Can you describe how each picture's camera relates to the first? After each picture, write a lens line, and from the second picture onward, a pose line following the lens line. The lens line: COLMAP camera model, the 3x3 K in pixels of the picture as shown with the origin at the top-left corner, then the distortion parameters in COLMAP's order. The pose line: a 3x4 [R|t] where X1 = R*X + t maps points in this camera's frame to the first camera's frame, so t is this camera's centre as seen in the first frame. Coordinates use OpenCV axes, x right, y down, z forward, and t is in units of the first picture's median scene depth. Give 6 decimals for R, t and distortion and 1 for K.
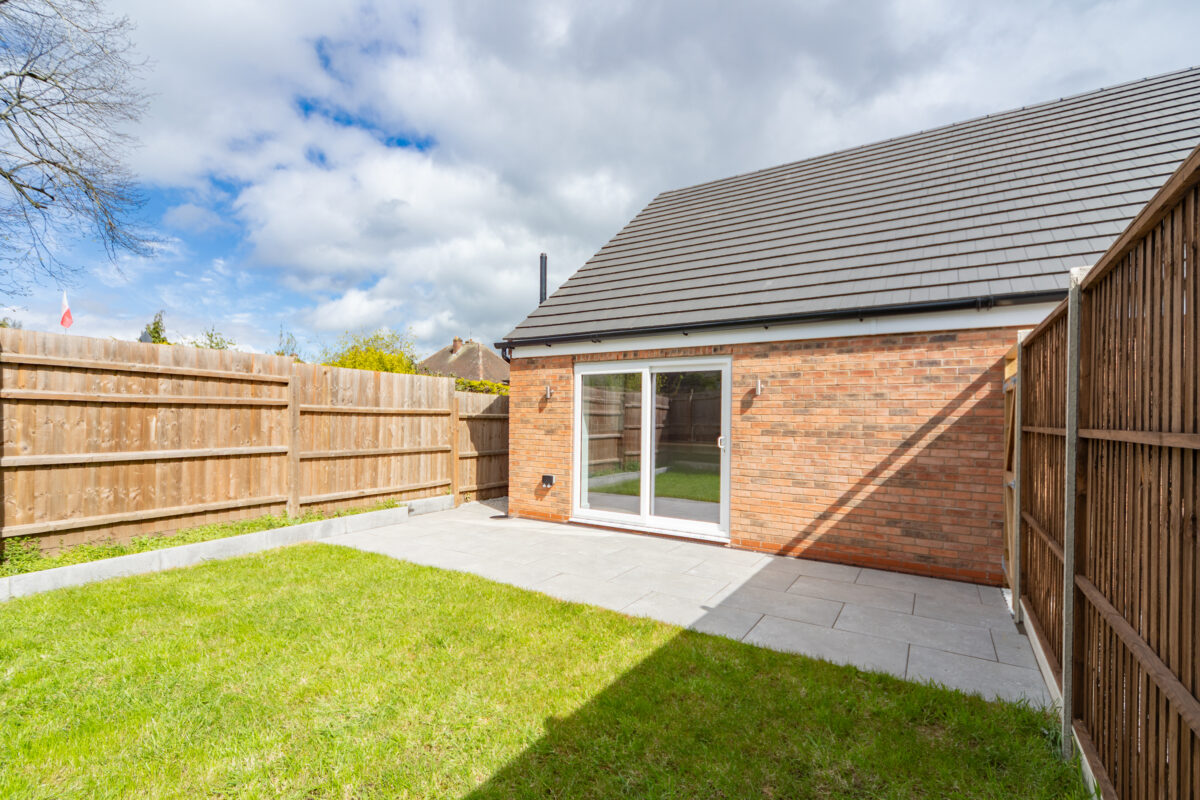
lens RADIAL K [[526.3, 0, 595.7], [0, 526.3, 420.0], [0, 0, 1]] dist [-0.011762, -0.000141]
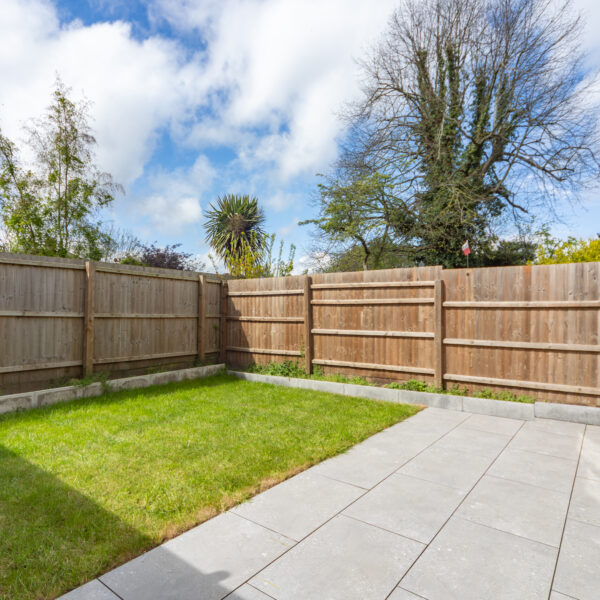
lens RADIAL K [[416.6, 0, 298.2], [0, 416.6, 303.5], [0, 0, 1]] dist [0.001348, 0.000929]
pose [[-0.080589, -0.026205, -0.996403, 0.762818], [-0.005580, 0.999651, -0.025839, 0.005786], [0.996732, 0.003478, -0.080707, 1.136746]]
